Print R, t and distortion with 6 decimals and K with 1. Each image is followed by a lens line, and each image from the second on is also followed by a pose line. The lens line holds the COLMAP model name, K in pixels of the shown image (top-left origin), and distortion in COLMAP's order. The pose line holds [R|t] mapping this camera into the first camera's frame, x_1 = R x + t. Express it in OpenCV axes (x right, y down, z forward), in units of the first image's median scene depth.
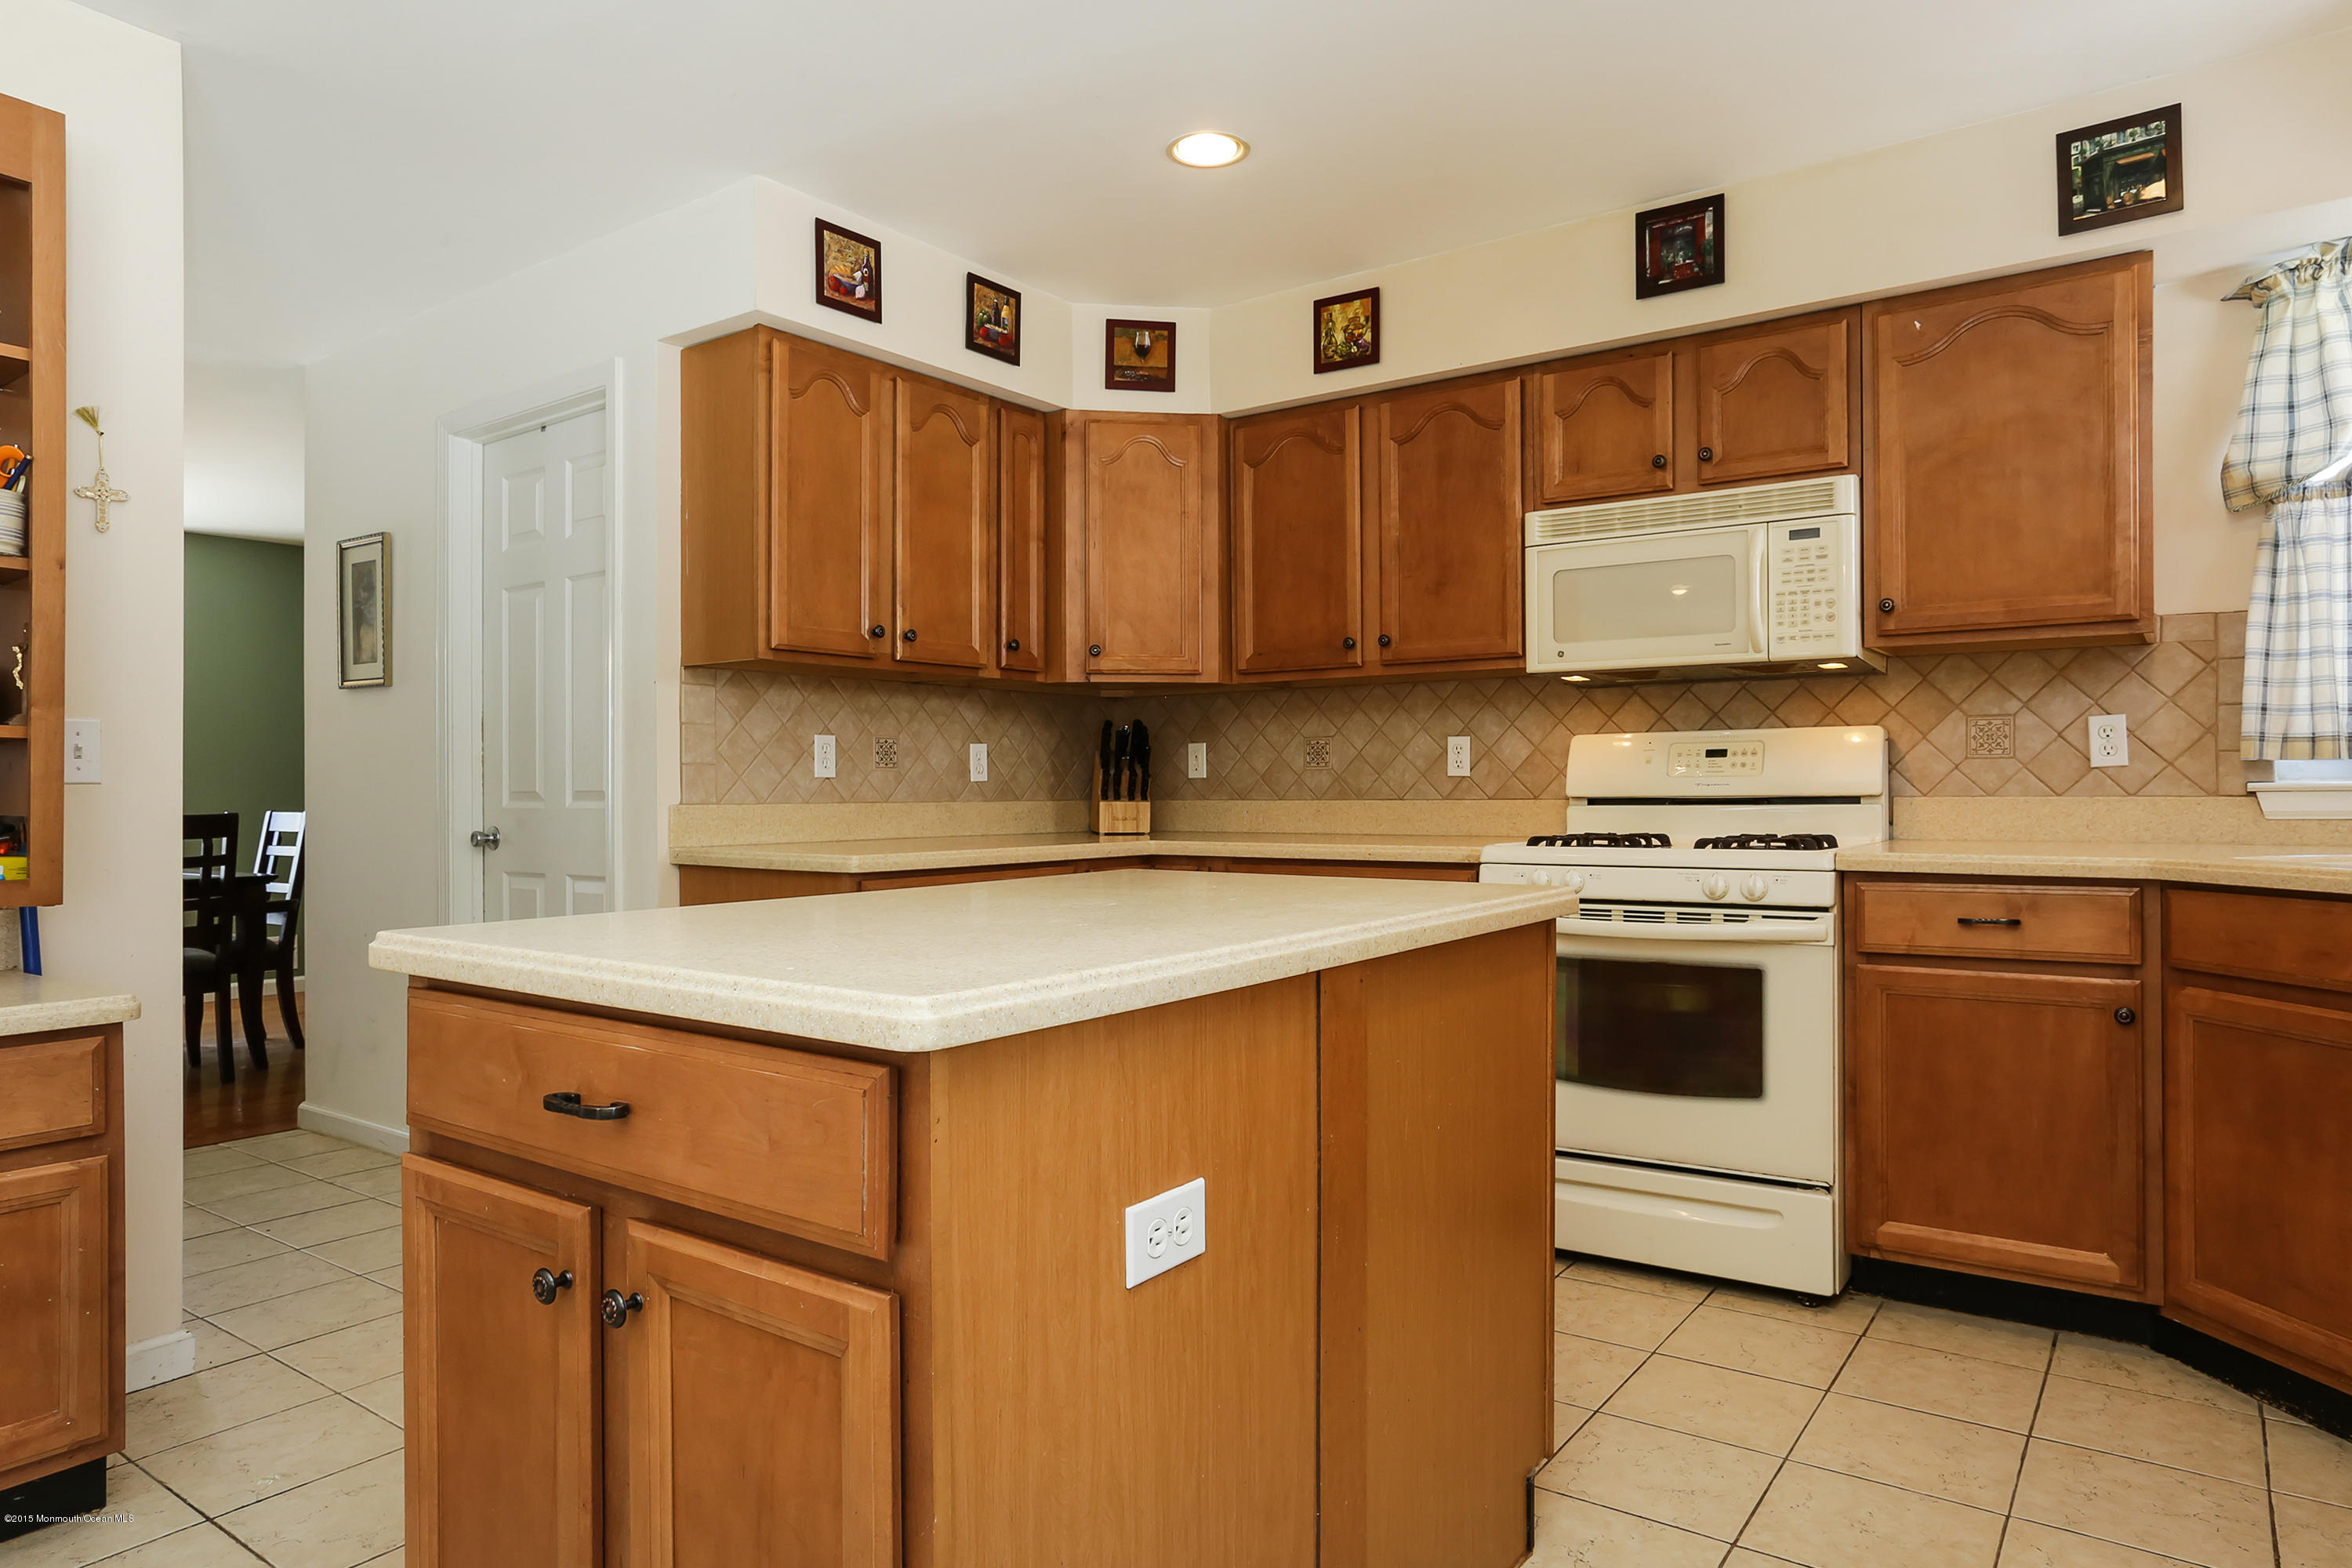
lens RADIAL K [[1414.3, 0, 1176.0], [0, 1414.3, 784.0], [0, 0, 1]] dist [-0.005159, 0.001008]
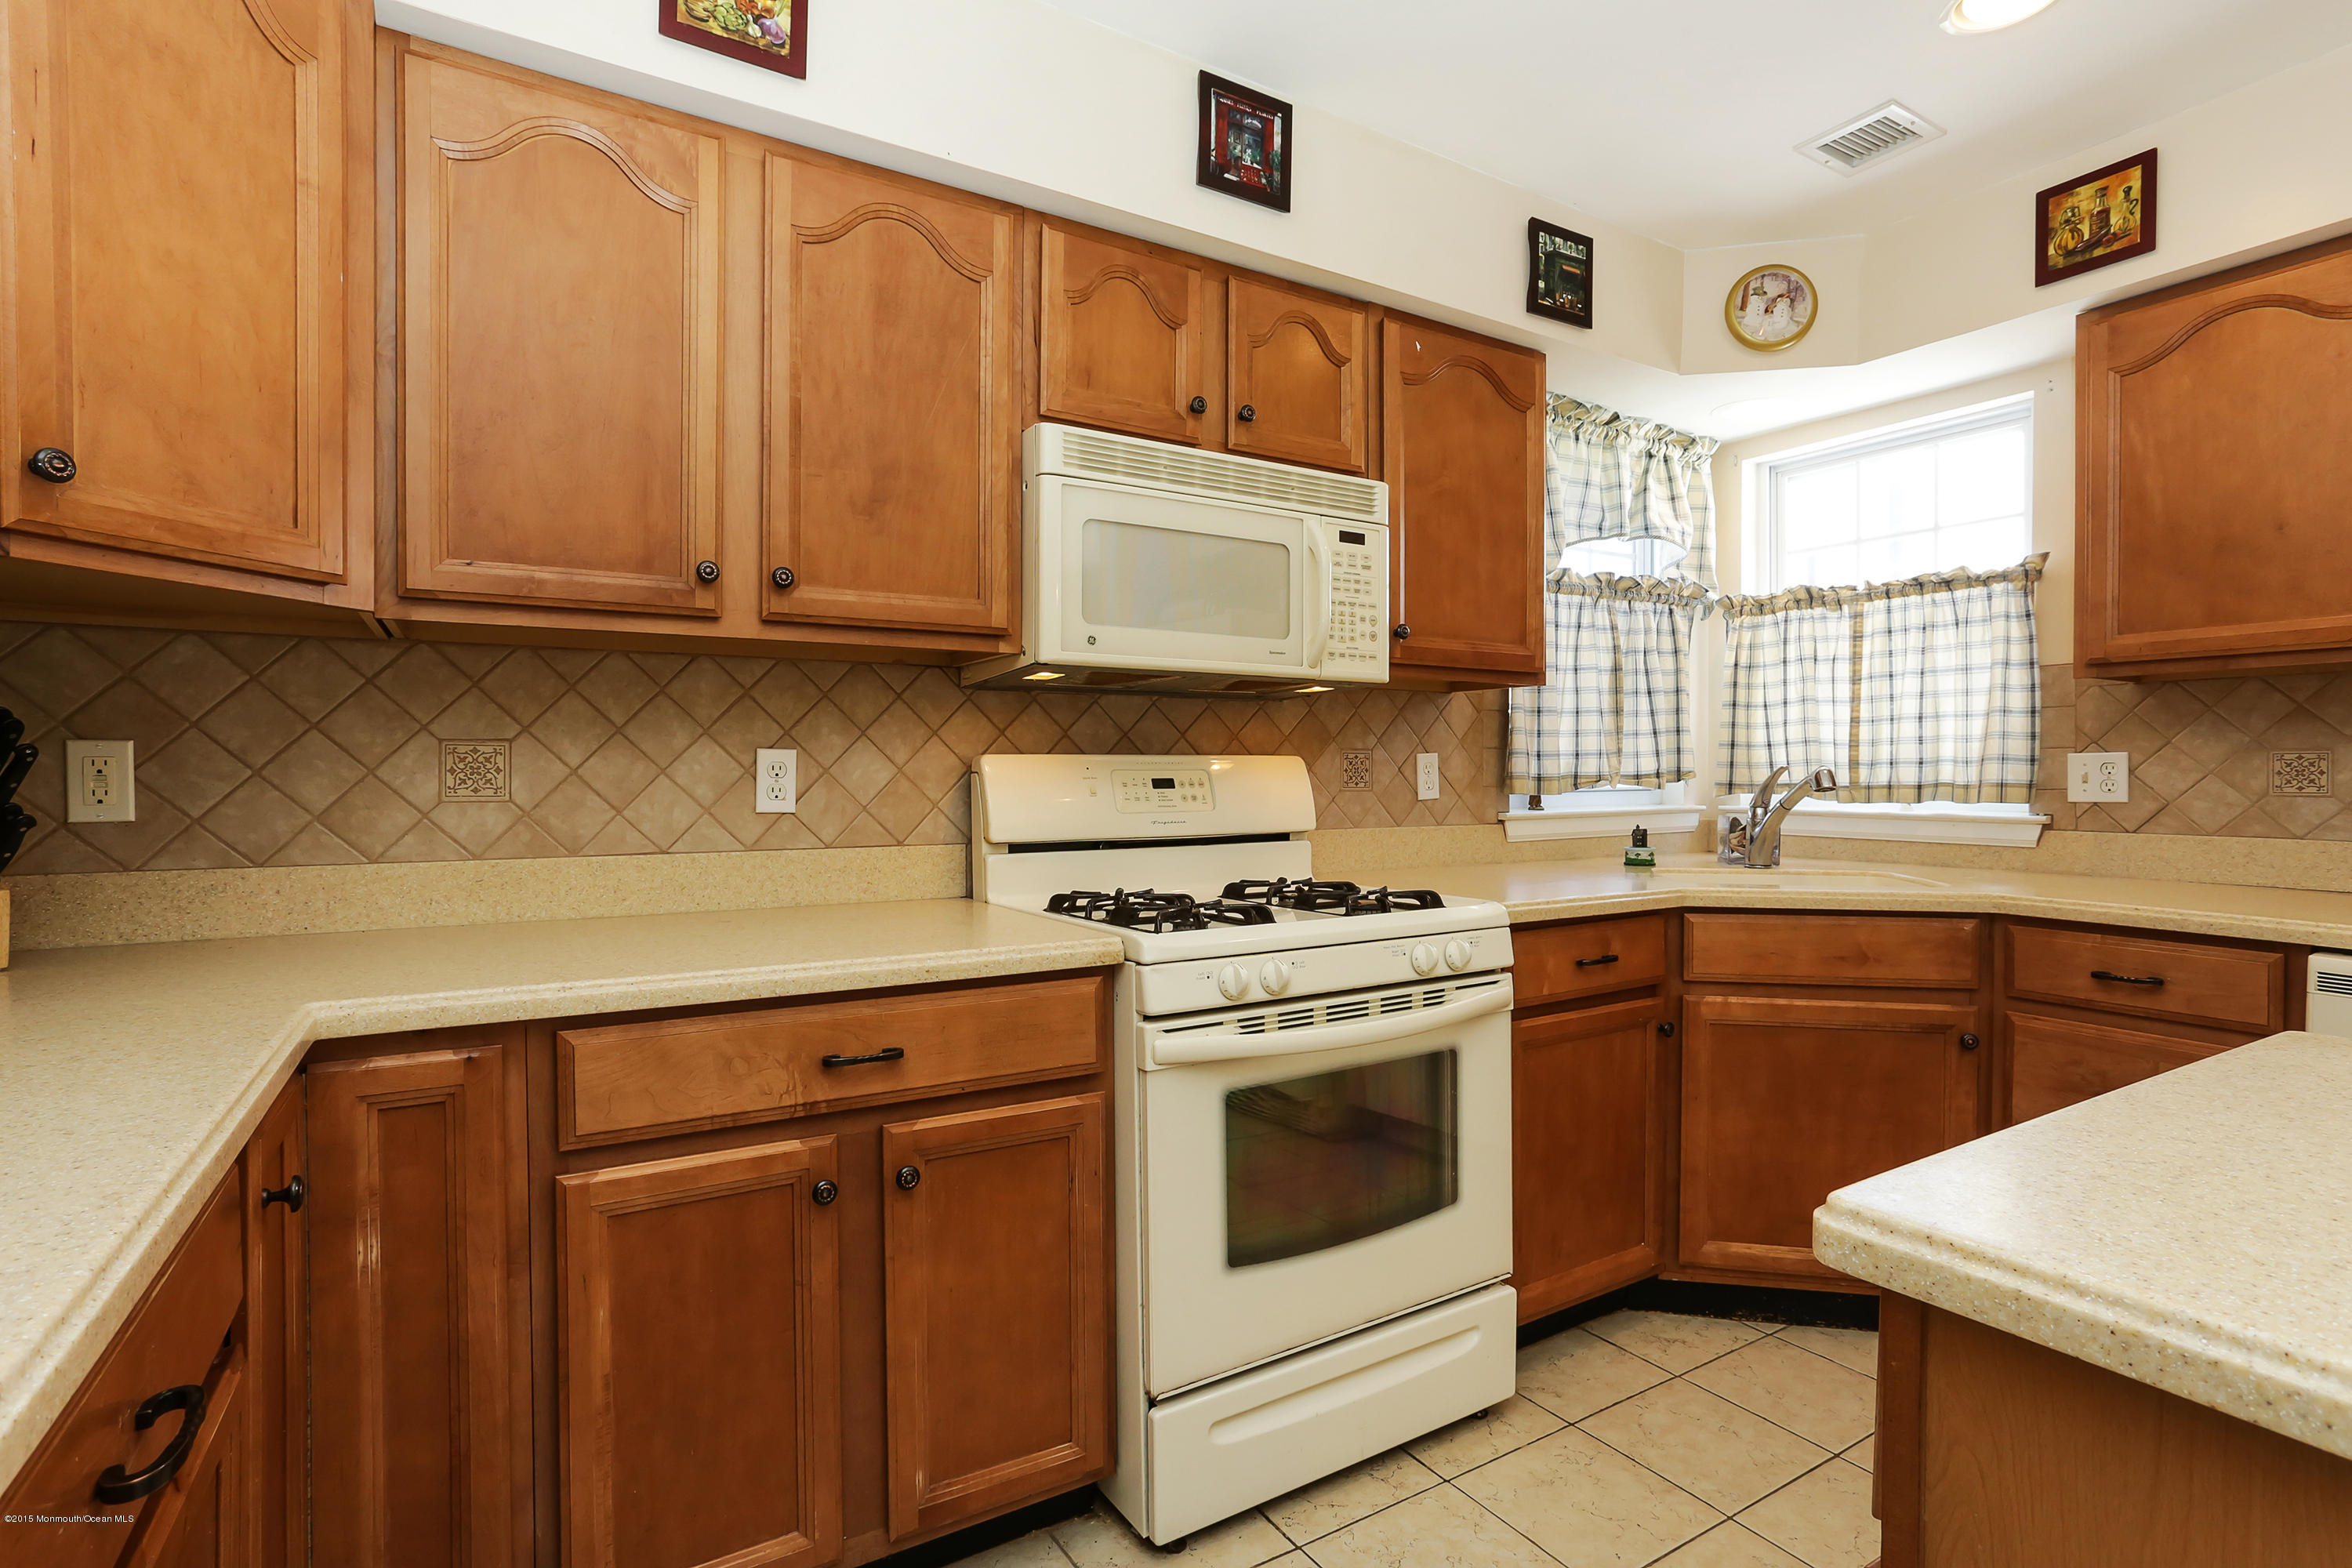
lens RADIAL K [[1143.0, 0, 1173.9], [0, 1143.0, 794.2], [0, 0, 1]] dist [-0.061109, 0.042629]
pose [[0.391733, -0.008681, 0.920038, -0.236976], [-0.003319, 0.999936, 0.010848, -0.024147], [-0.920073, -0.007303, 0.391679, 0.784232]]
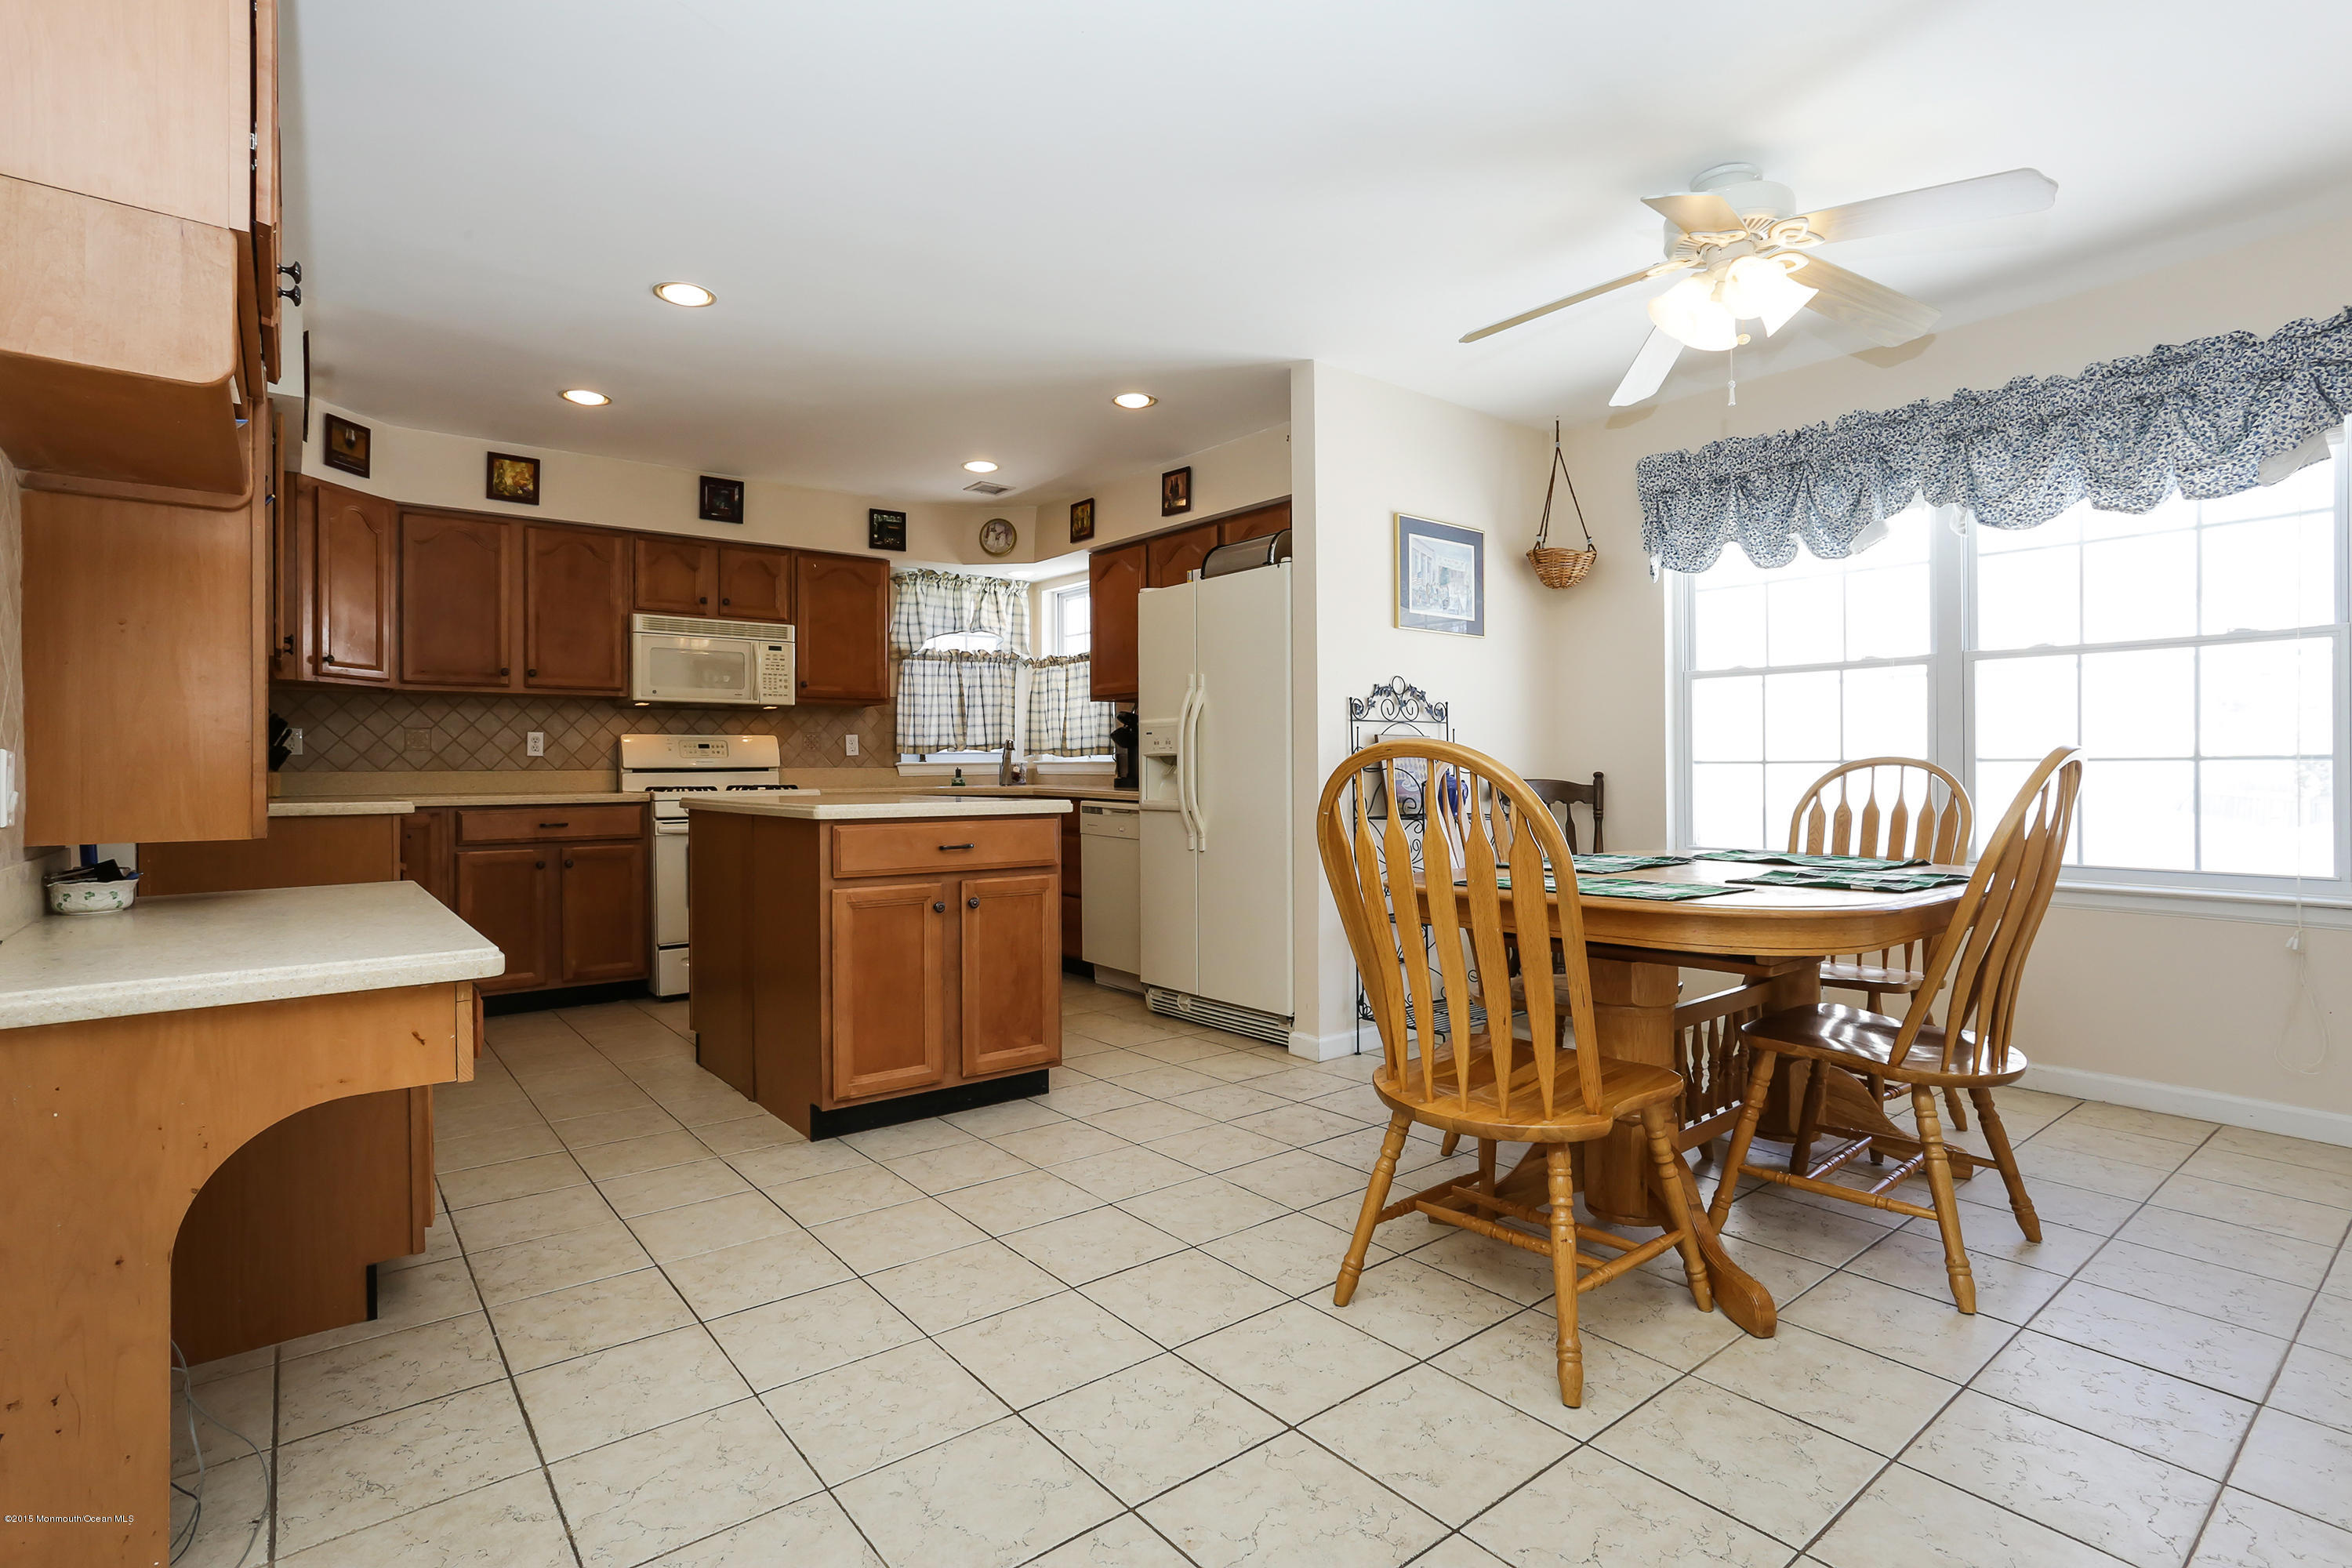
lens RADIAL K [[1134.5, 0, 1161.7], [0, 1134.5, 777.0], [0, 0, 1]] dist [-0.039275, 0.000446]
pose [[0.281198, -0.002761, 0.959646, -1.029375], [0.002021, 0.999995, 0.002285, 0.020766], [-0.959648, 0.001297, 0.281203, -0.074763]]
